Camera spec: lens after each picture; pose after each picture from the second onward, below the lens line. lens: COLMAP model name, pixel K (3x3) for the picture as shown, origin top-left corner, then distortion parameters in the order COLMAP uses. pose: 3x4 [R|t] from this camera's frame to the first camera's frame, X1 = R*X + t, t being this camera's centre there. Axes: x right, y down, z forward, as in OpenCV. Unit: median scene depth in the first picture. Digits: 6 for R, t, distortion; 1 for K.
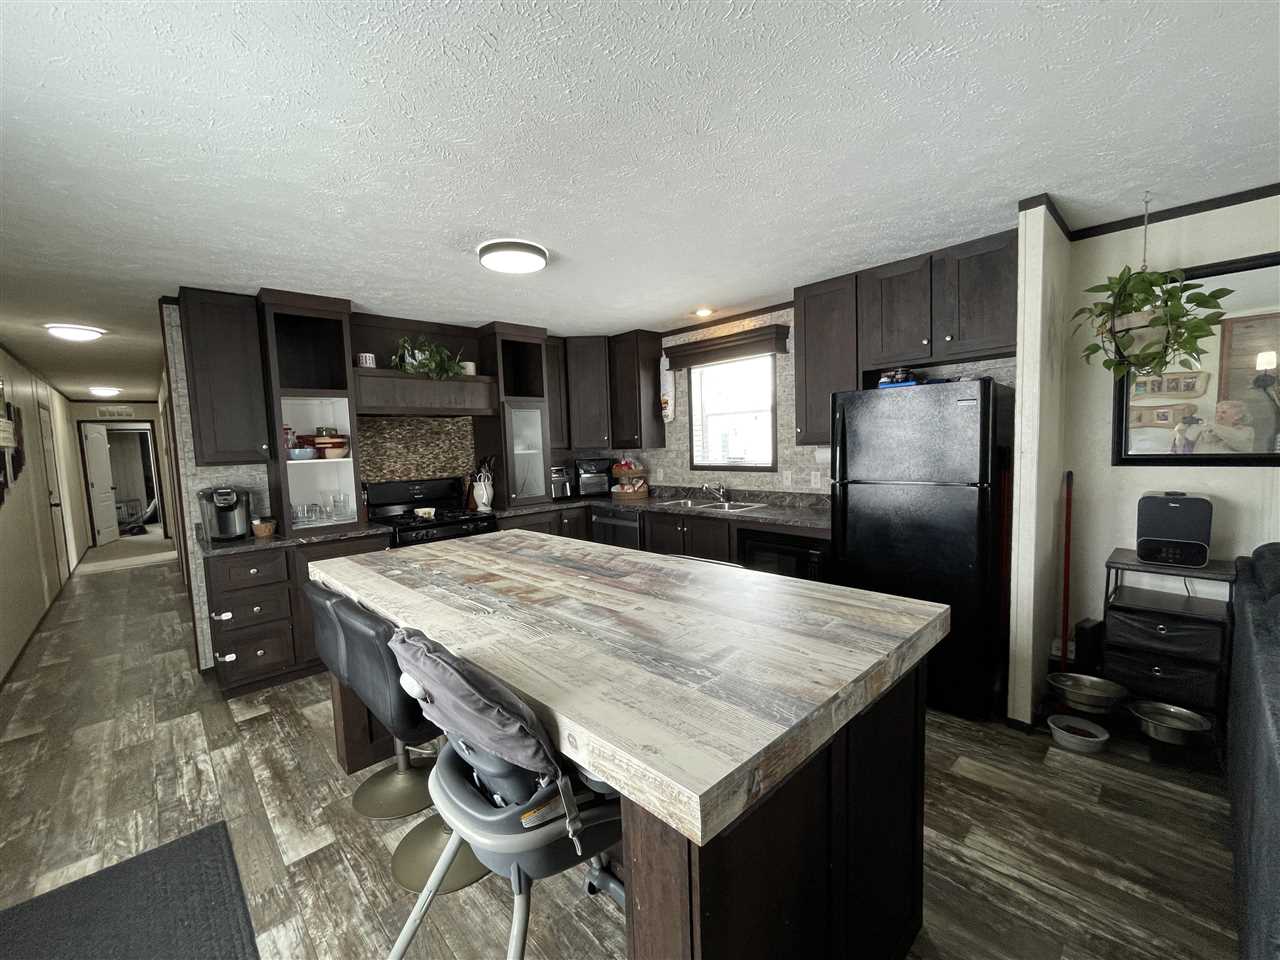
lens RADIAL K [[520.5, 0, 636.0], [0, 520.5, 482.5], [0, 0, 1]] dist [-0.004157, -0.000116]
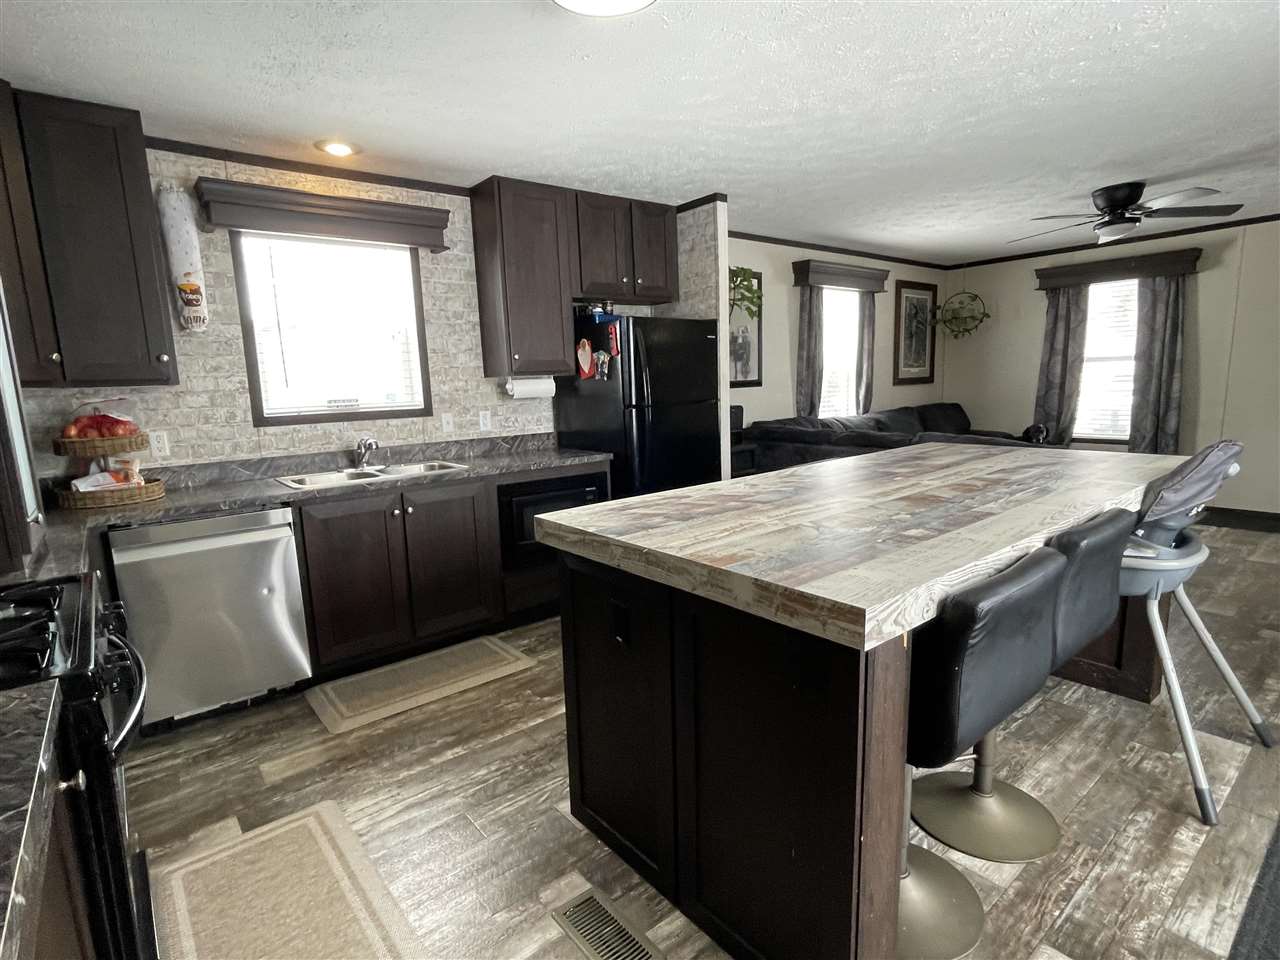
lens RADIAL K [[649.9, 0, 637.2], [0, 649.9, 476.4], [0, 0, 1]] dist [-0.003659, -0.000447]
pose [[0.082986, -0.116269, 0.989745, -0.621982], [0.110316, 0.988138, 0.106831, -0.001384], [-0.990426, 0.100319, 0.094828, 0.644617]]
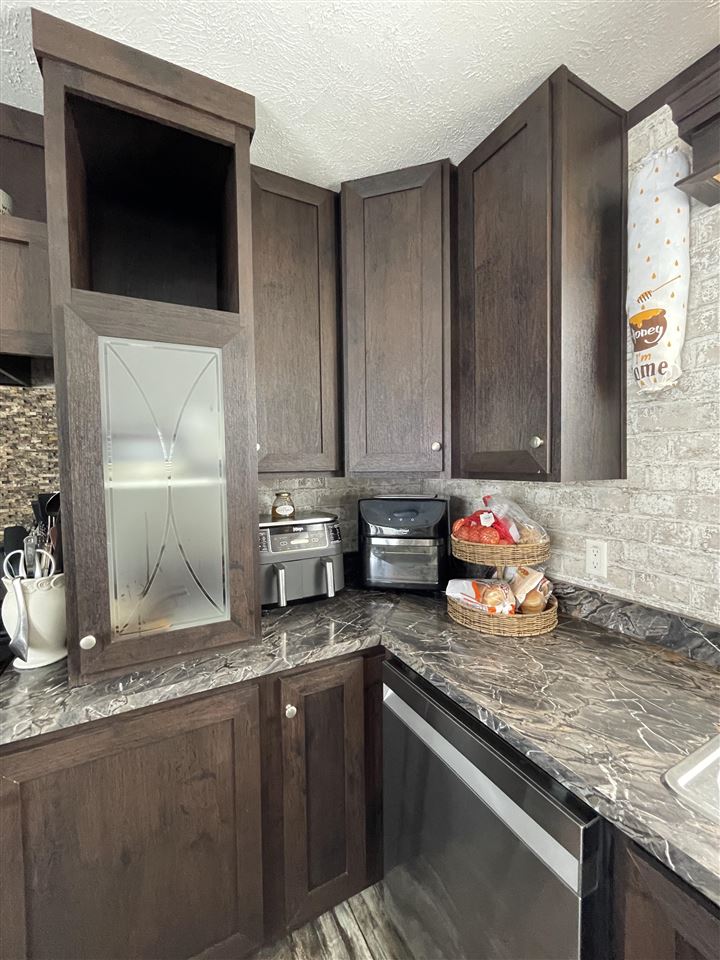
lens RADIAL K [[390.3, 0, 359.7], [0, 390.3, 477.7], [0, 0, 1]] dist [-0.004157, -0.000116]
pose [[0.962436, 0.031011, -0.269732, -0.042864], [-0.040231, 0.998777, -0.028723, -0.066113], [0.268512, 0.038496, 0.962507, 0.888566]]
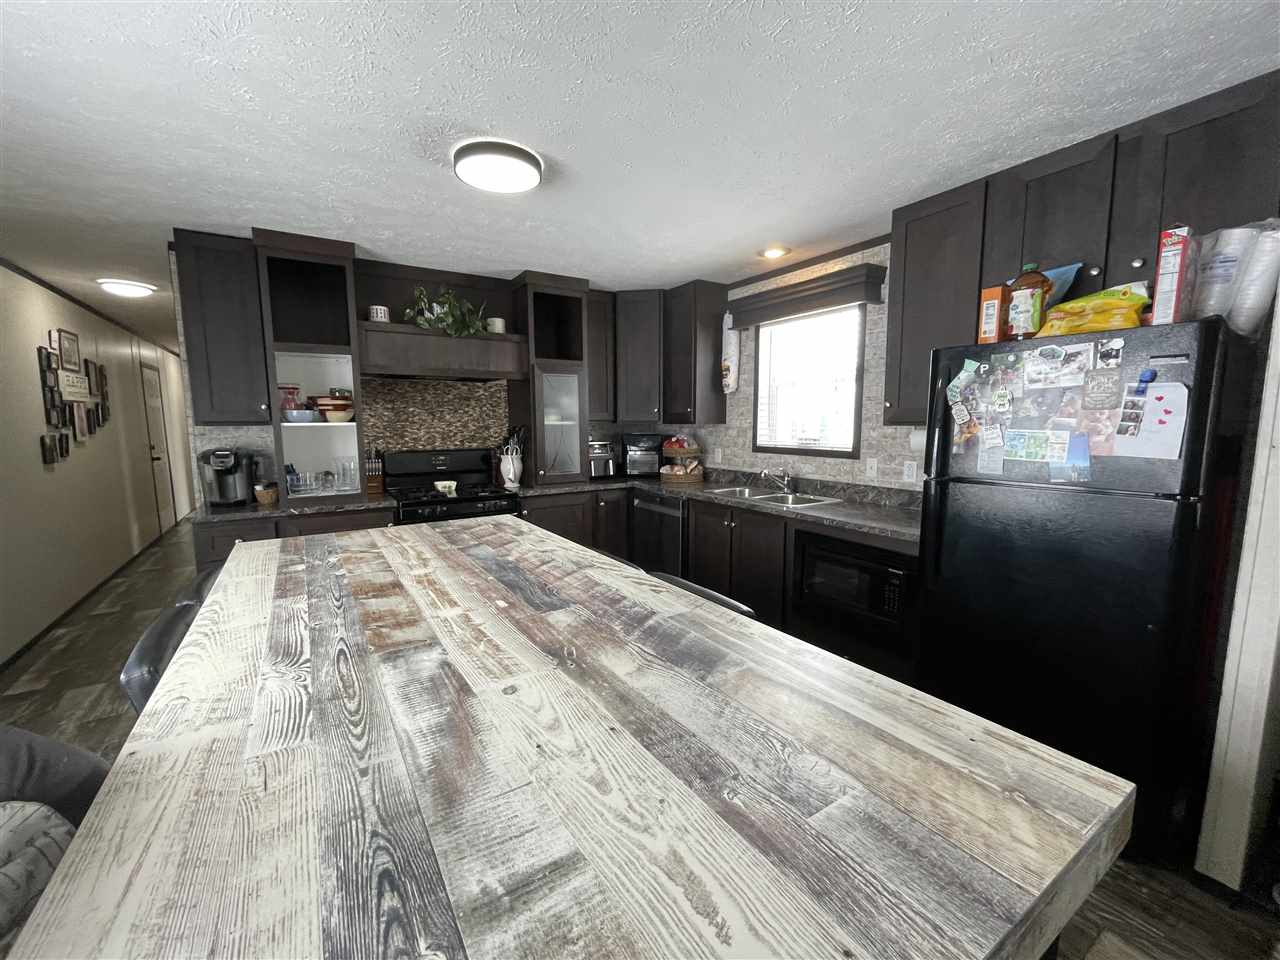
lens RADIAL K [[520.5, 0, 635.5], [0, 520.5, 482.8], [0, 0, 1]] dist [-0.004157, -0.000116]
pose [[0.981813, 0.053691, -0.182100, 0.087494], [-0.045415, 0.997750, 0.049319, -0.007930], [0.184338, -0.040152, 0.982042, 0.173988]]
